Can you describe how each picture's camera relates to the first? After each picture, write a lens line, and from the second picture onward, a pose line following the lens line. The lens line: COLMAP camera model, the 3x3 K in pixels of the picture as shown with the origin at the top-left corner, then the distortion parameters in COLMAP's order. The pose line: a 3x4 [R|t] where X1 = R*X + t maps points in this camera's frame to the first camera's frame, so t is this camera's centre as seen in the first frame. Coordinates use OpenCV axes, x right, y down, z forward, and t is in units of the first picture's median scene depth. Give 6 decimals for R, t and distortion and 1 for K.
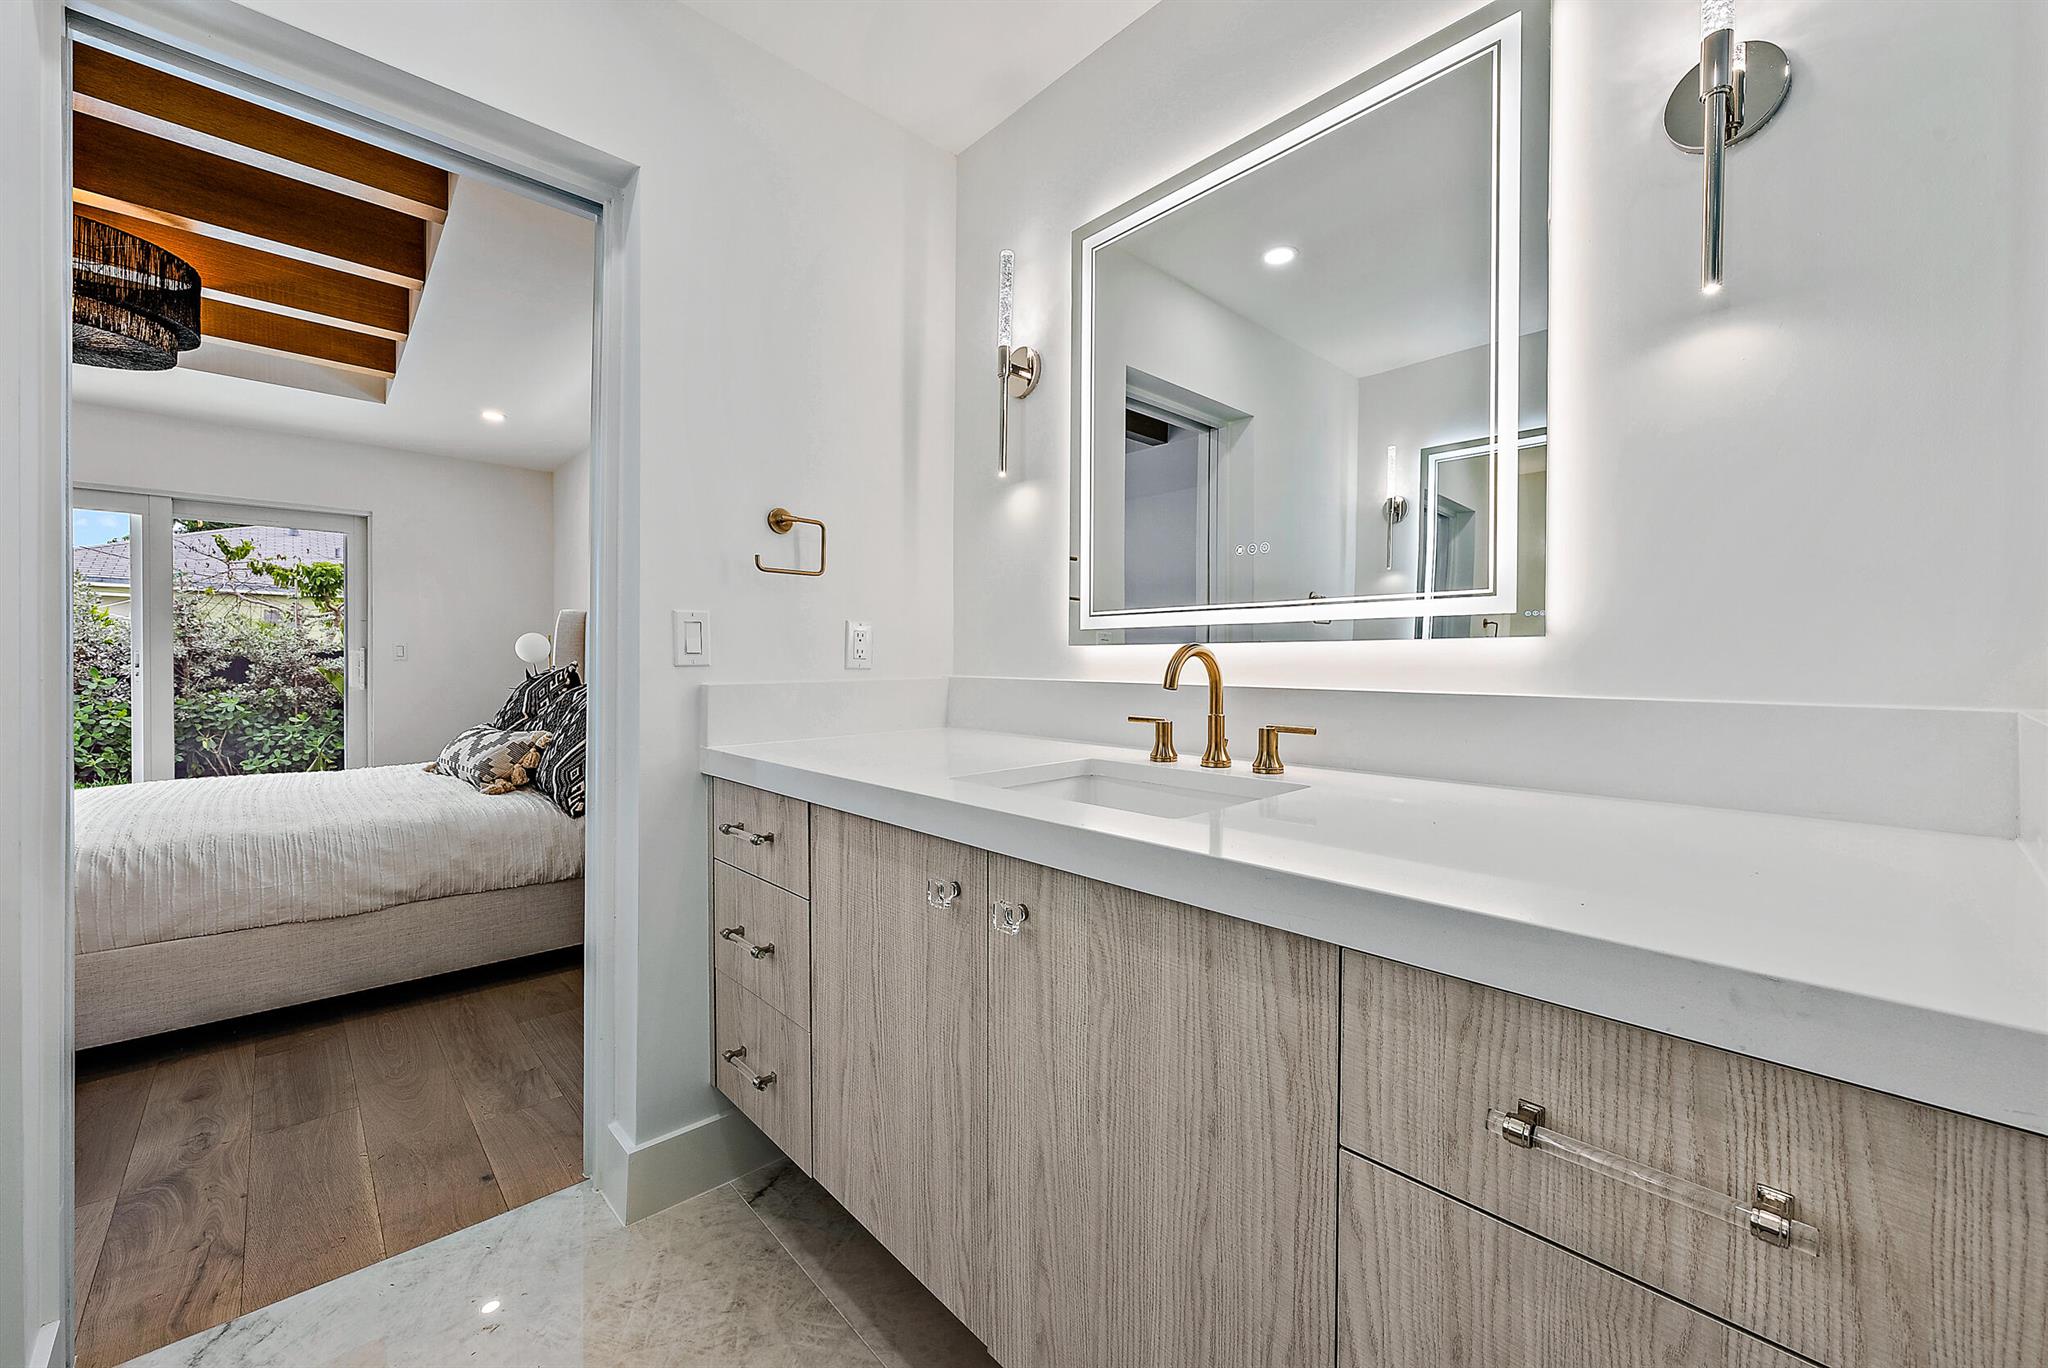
lens RADIAL K [[812.8, 0, 1024.7], [0, 812.8, 677.4], [0, 0, 1]] dist [0.001040, -0.000365]
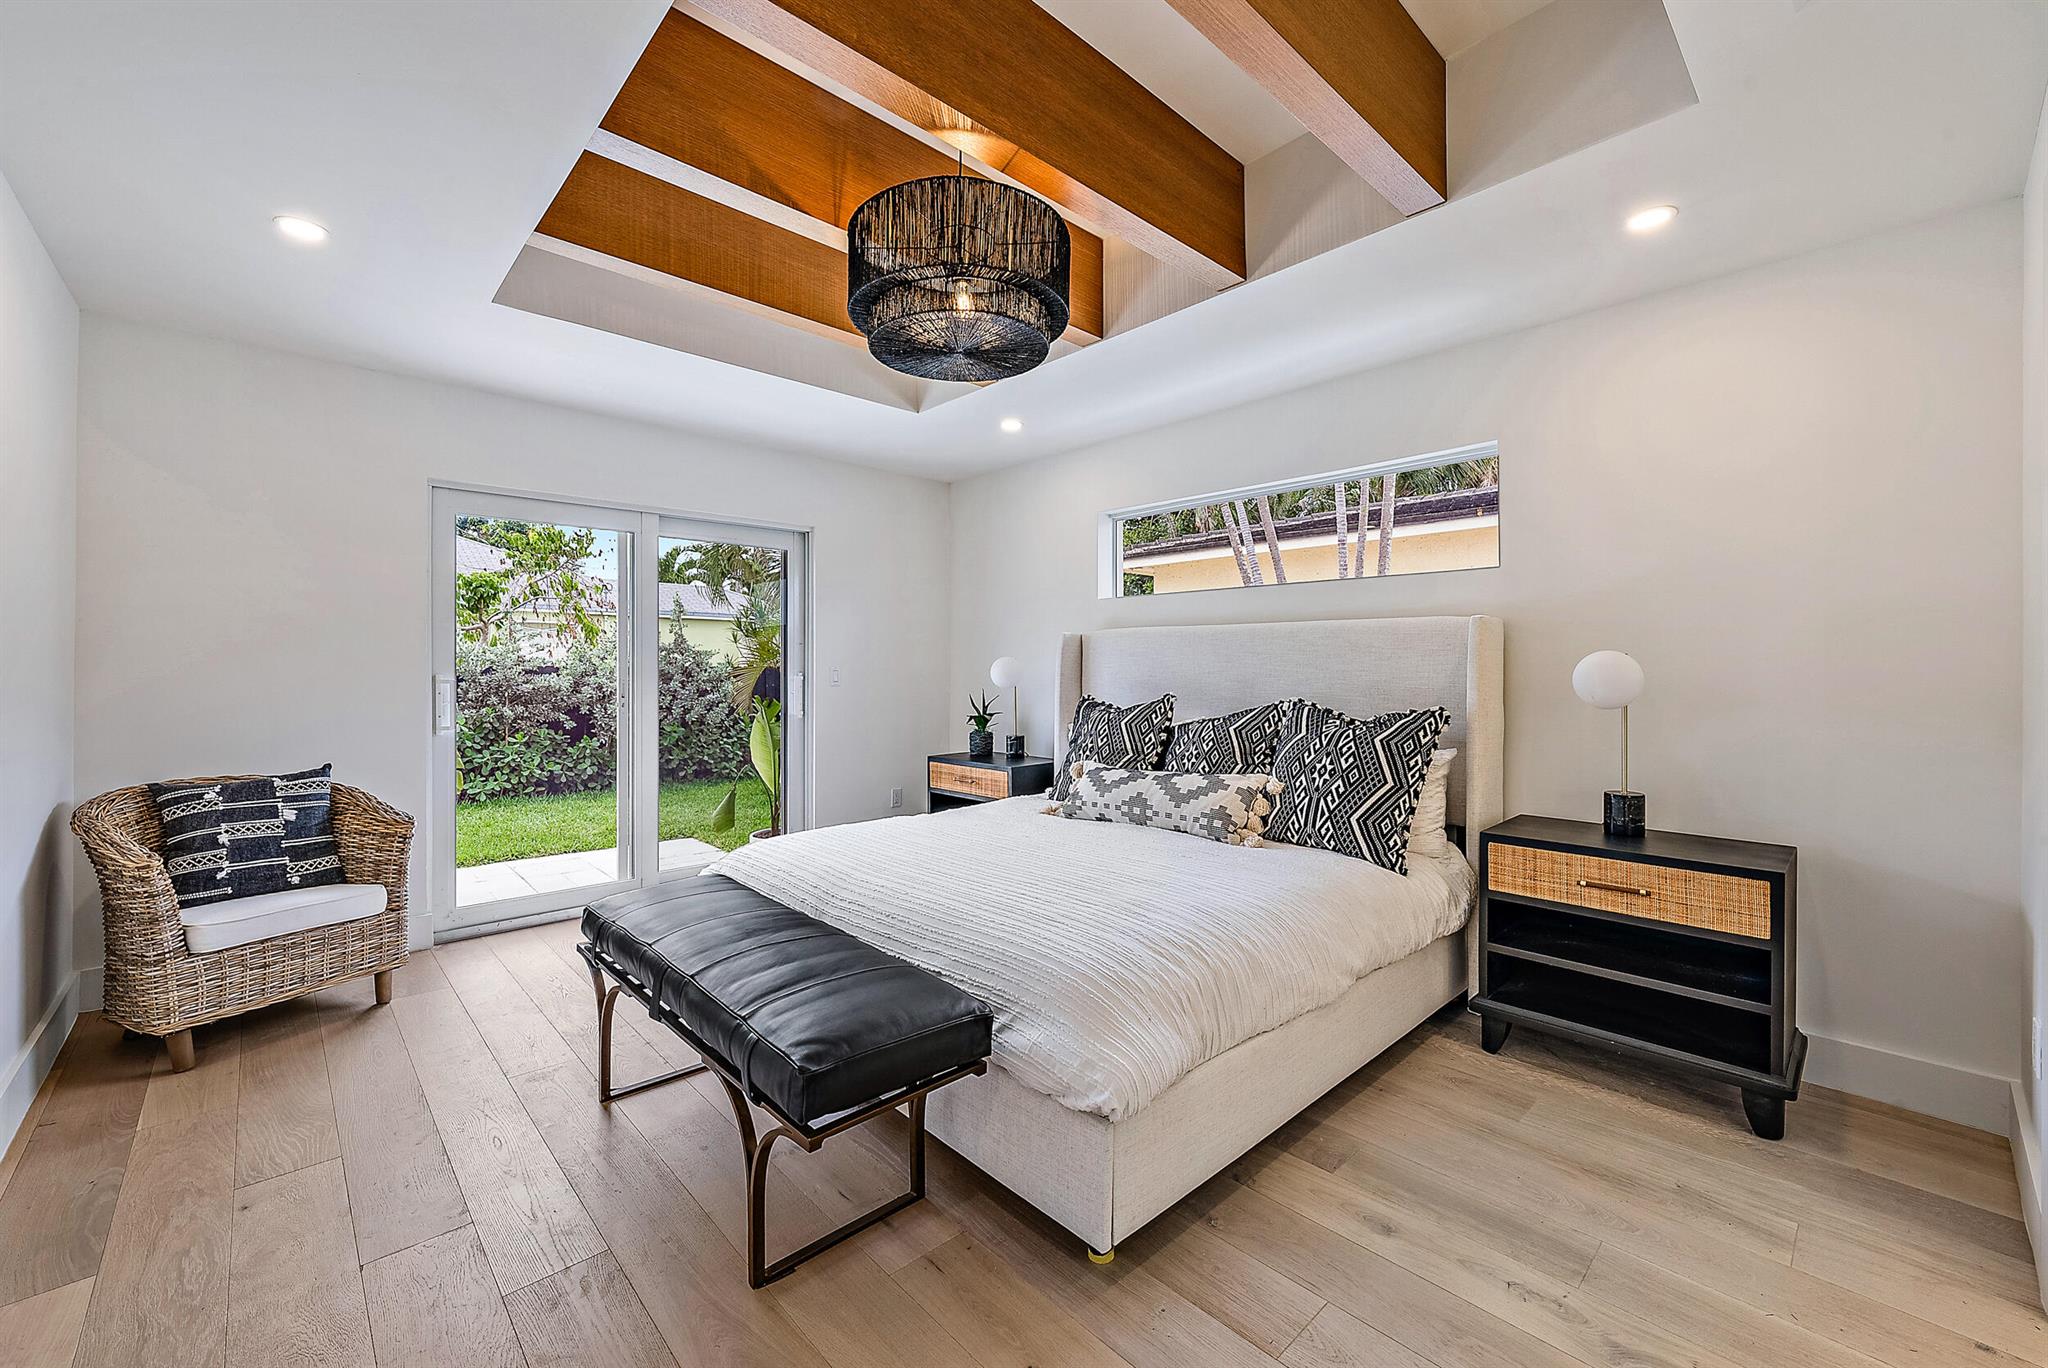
lens RADIAL K [[812.8, 0, 1026.3], [0, 812.8, 682.0], [0, 0, 1]] dist [0.001040, -0.000365]
pose [[0.999728, 0.001870, 0.023242, -0.321469], [-0.001759, 0.999987, -0.004777, -0.012542], [-0.023251, 0.004734, 0.999718, 0.034591]]
